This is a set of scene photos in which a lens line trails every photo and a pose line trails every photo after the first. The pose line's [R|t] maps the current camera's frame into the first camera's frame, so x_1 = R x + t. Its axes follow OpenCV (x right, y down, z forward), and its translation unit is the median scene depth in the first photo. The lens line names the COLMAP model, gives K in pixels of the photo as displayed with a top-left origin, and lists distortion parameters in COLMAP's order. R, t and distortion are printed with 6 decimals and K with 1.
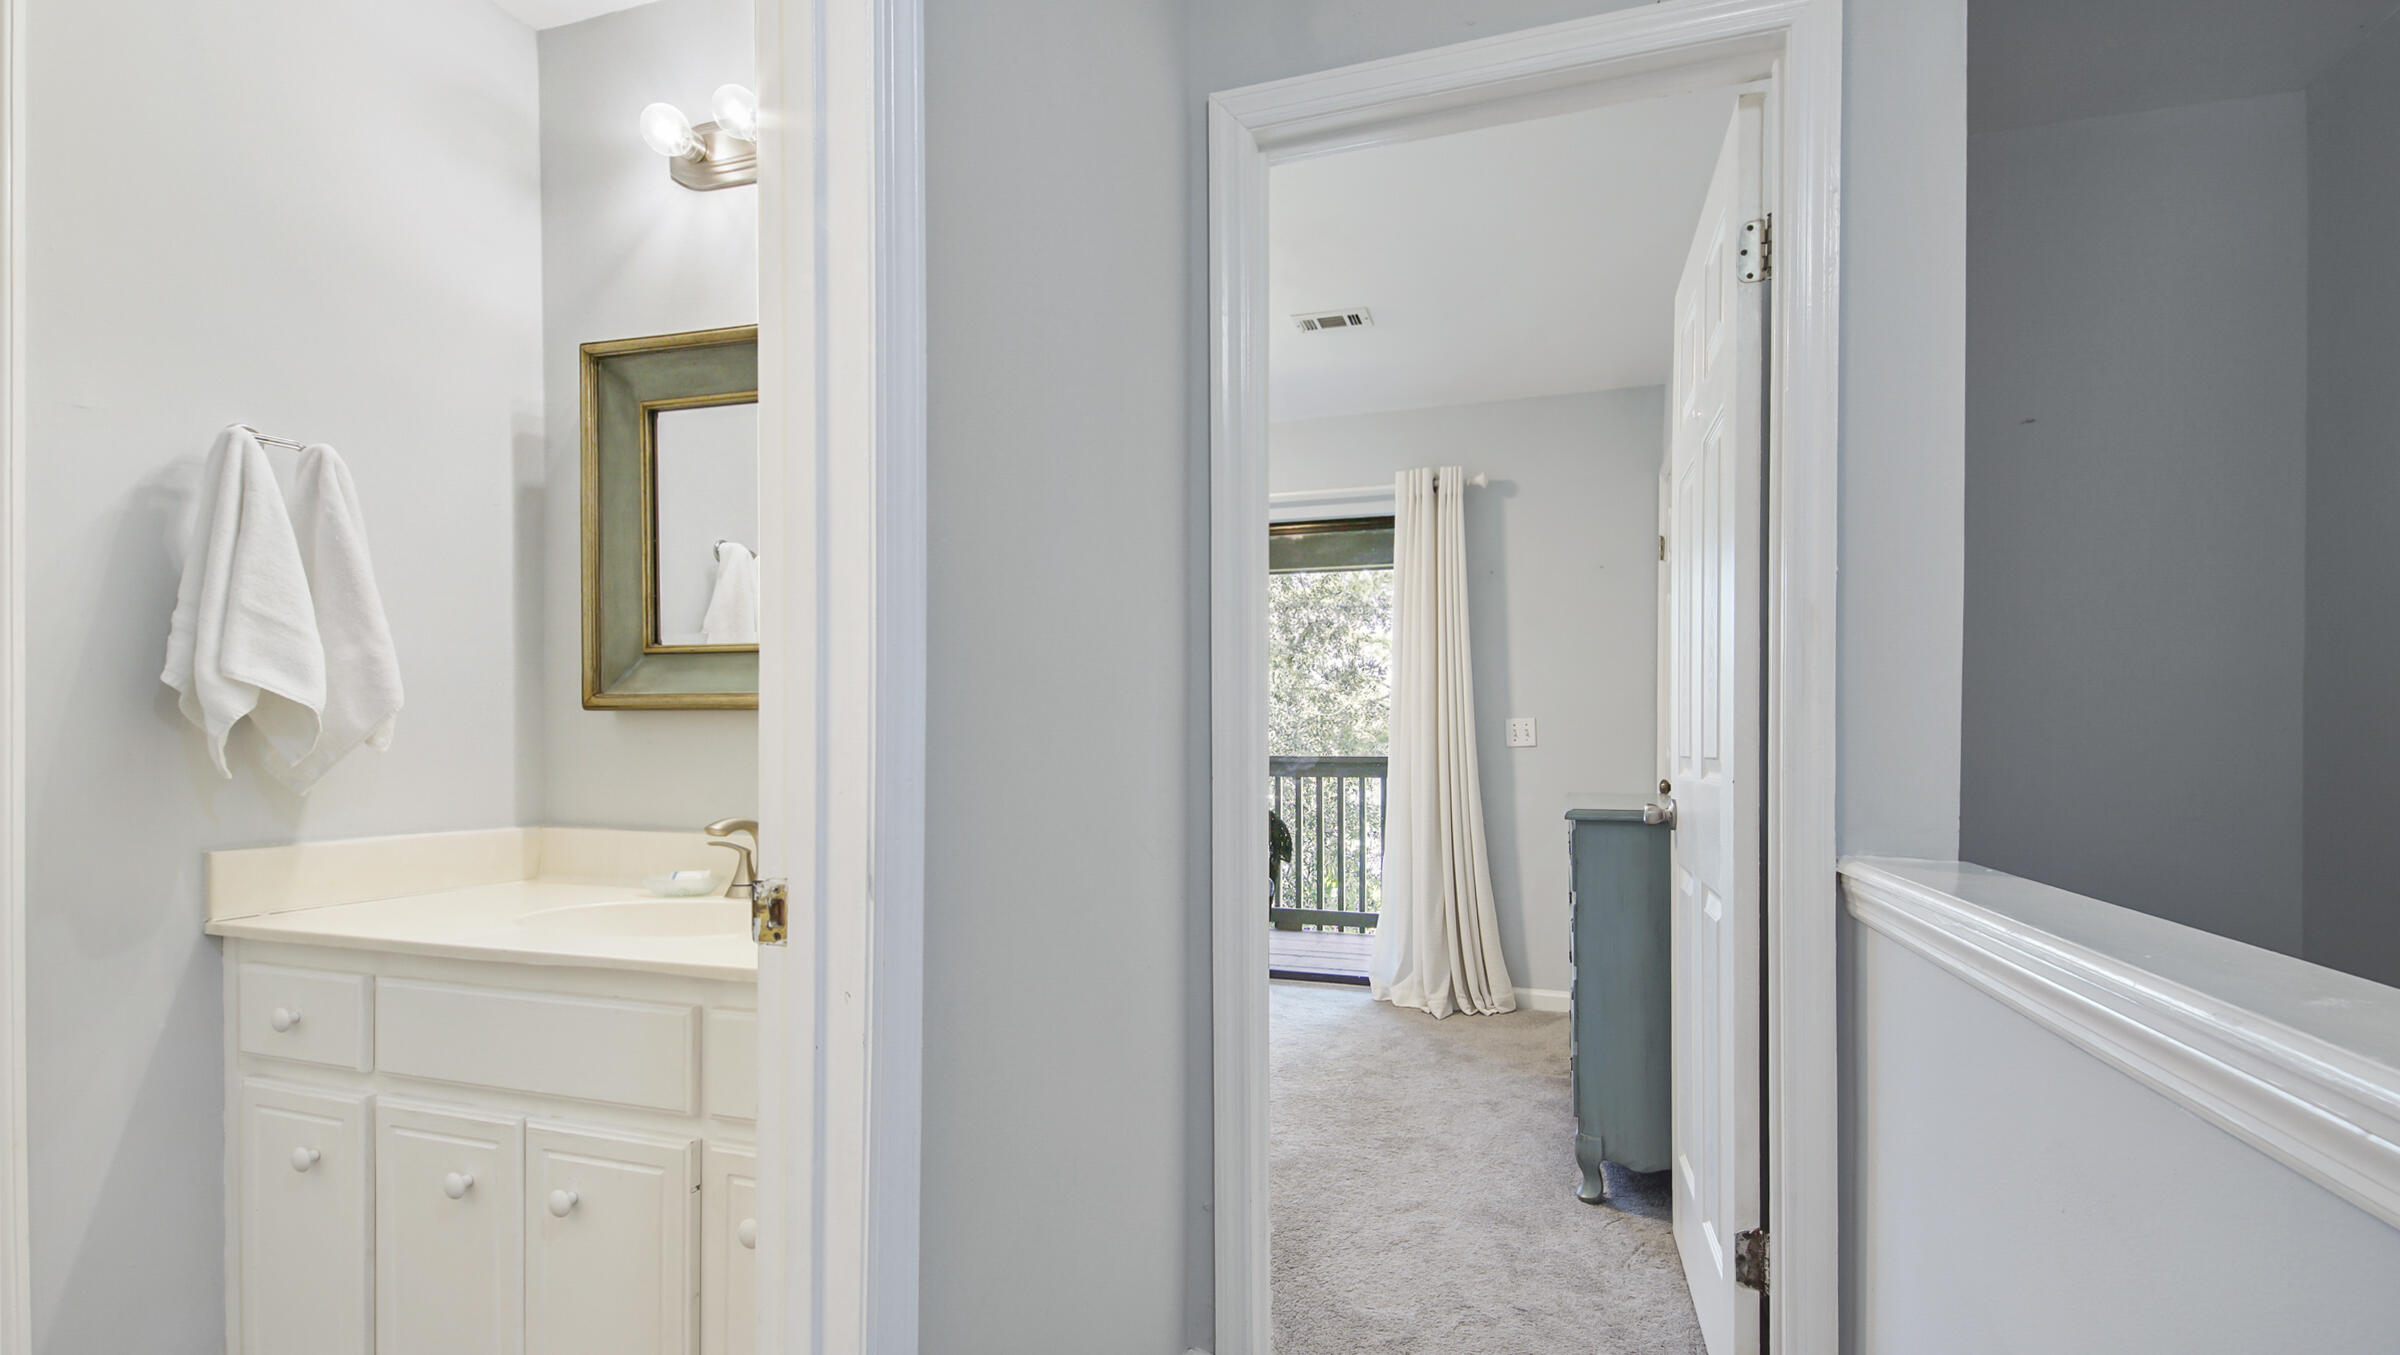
lens RADIAL K [[1094.9, 0, 1201.7], [0, 1094.9, 756.5], [0, 0, 1]] dist [0.057442, -0.031779]
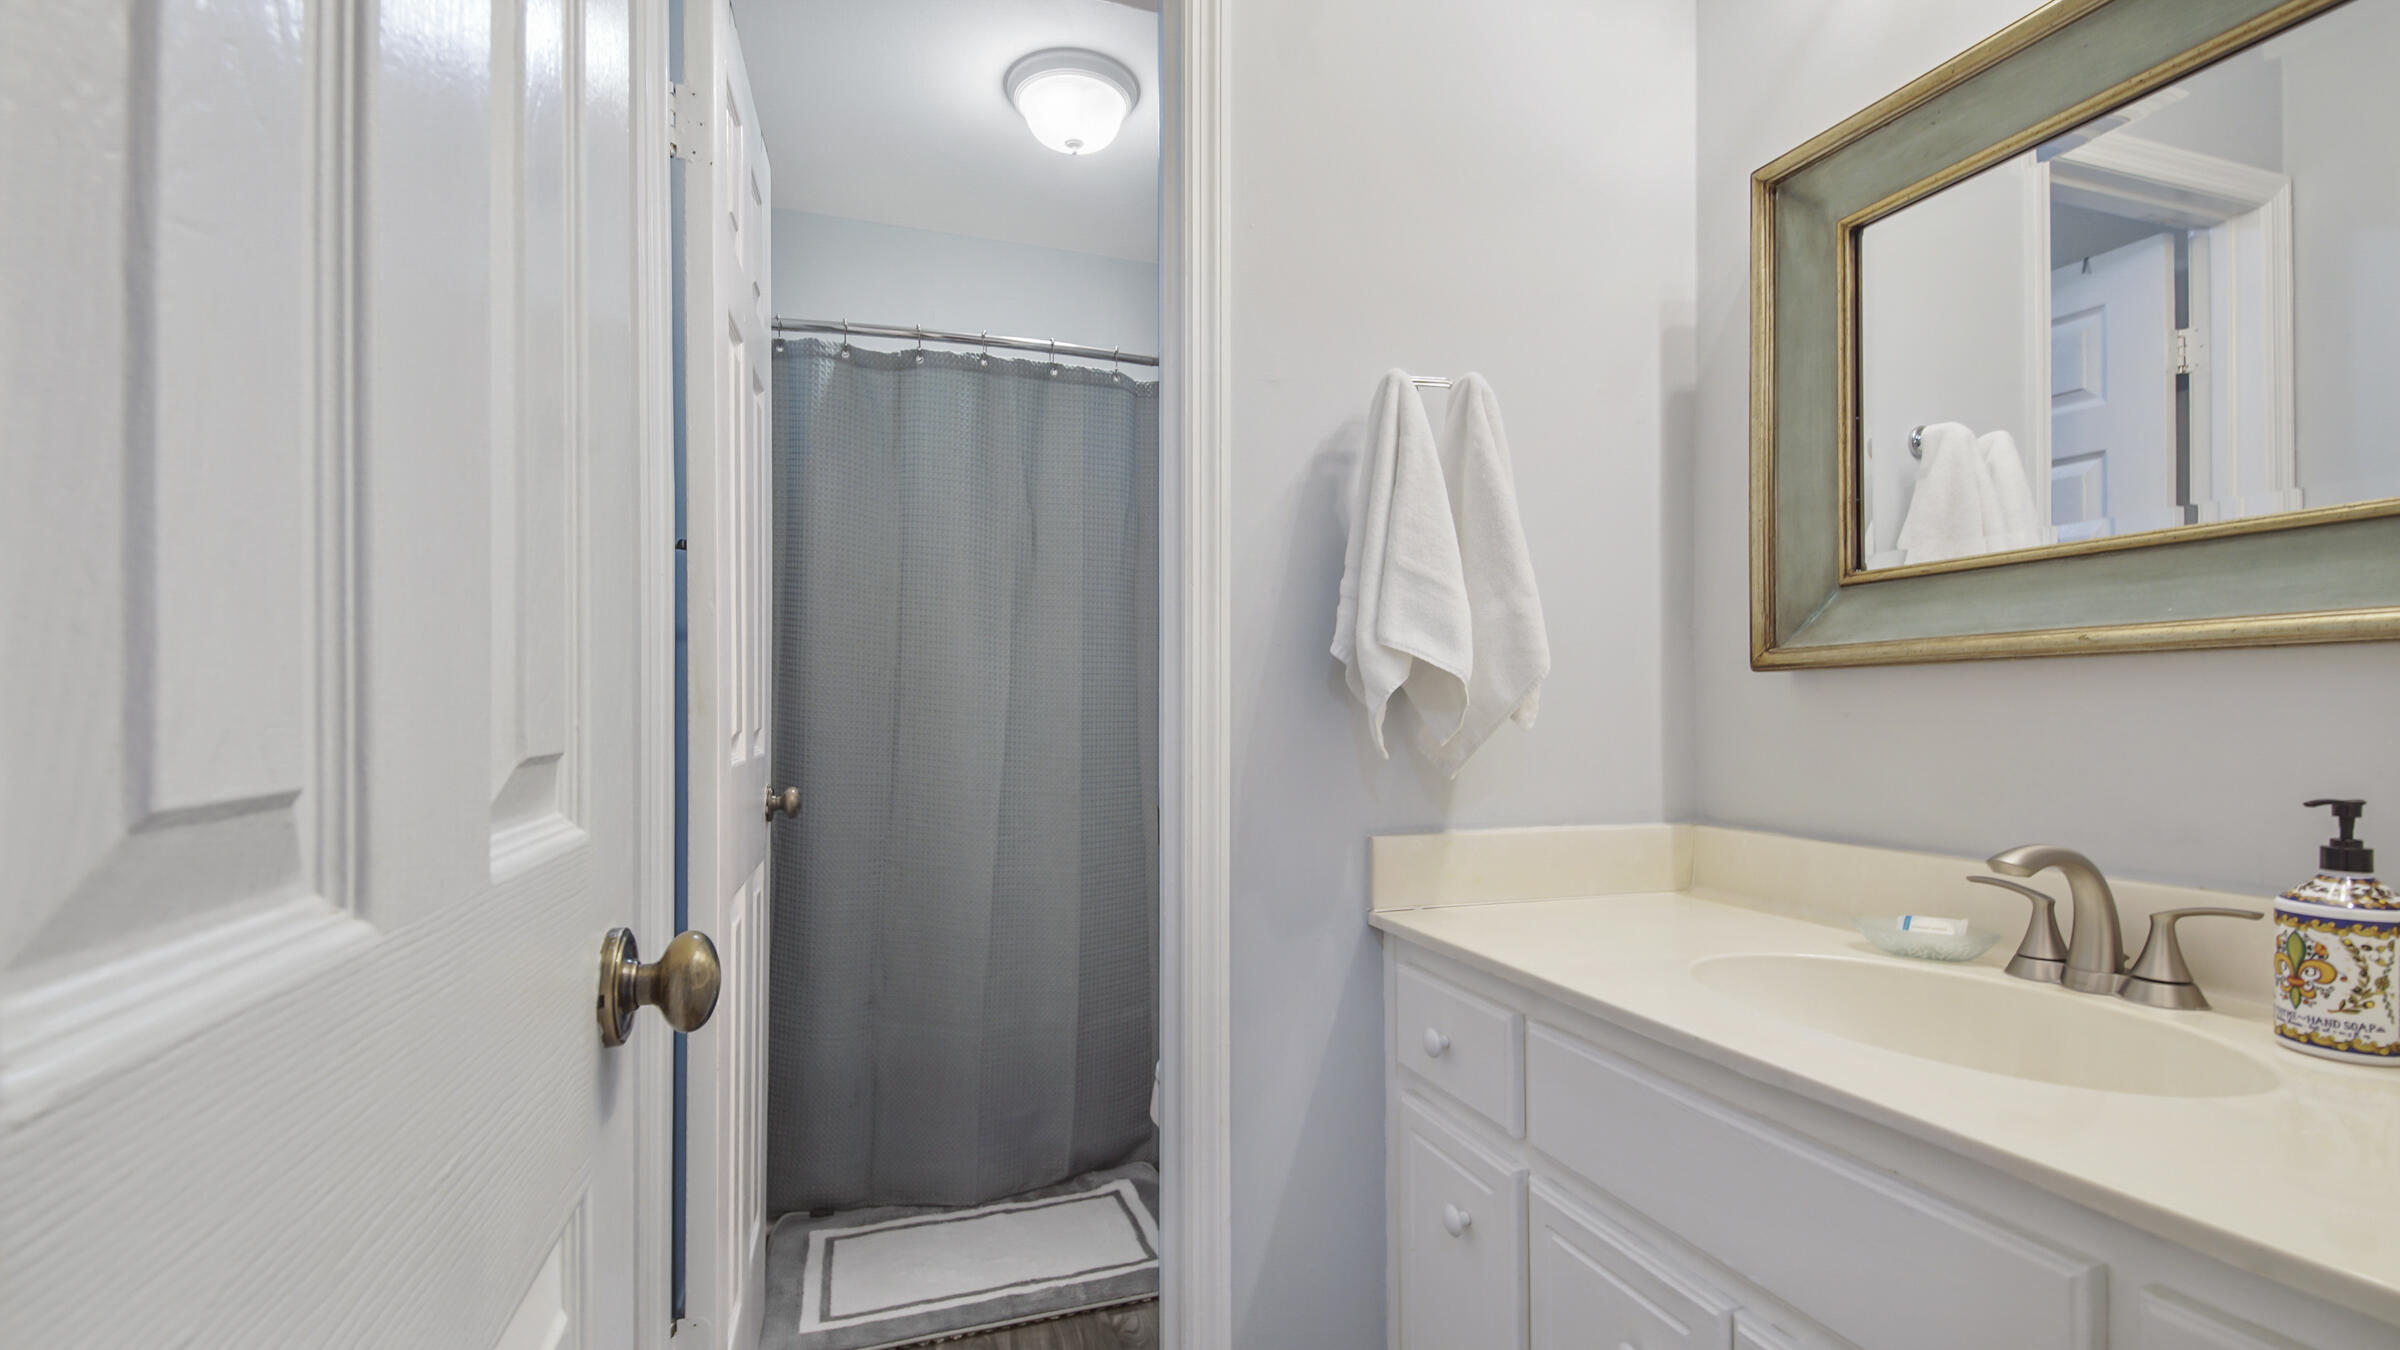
lens RADIAL K [[1019.0, 0, 1193.2], [0, 1019.0, 711.3], [0, 0, 1]] dist [0.024174, -0.020905]
pose [[0.600738, -0.011466, -0.799364, -0.285826], [-0.002098, 0.999871, -0.015919, -0.004700], [0.799443, 0.011240, 0.600637, 0.359869]]
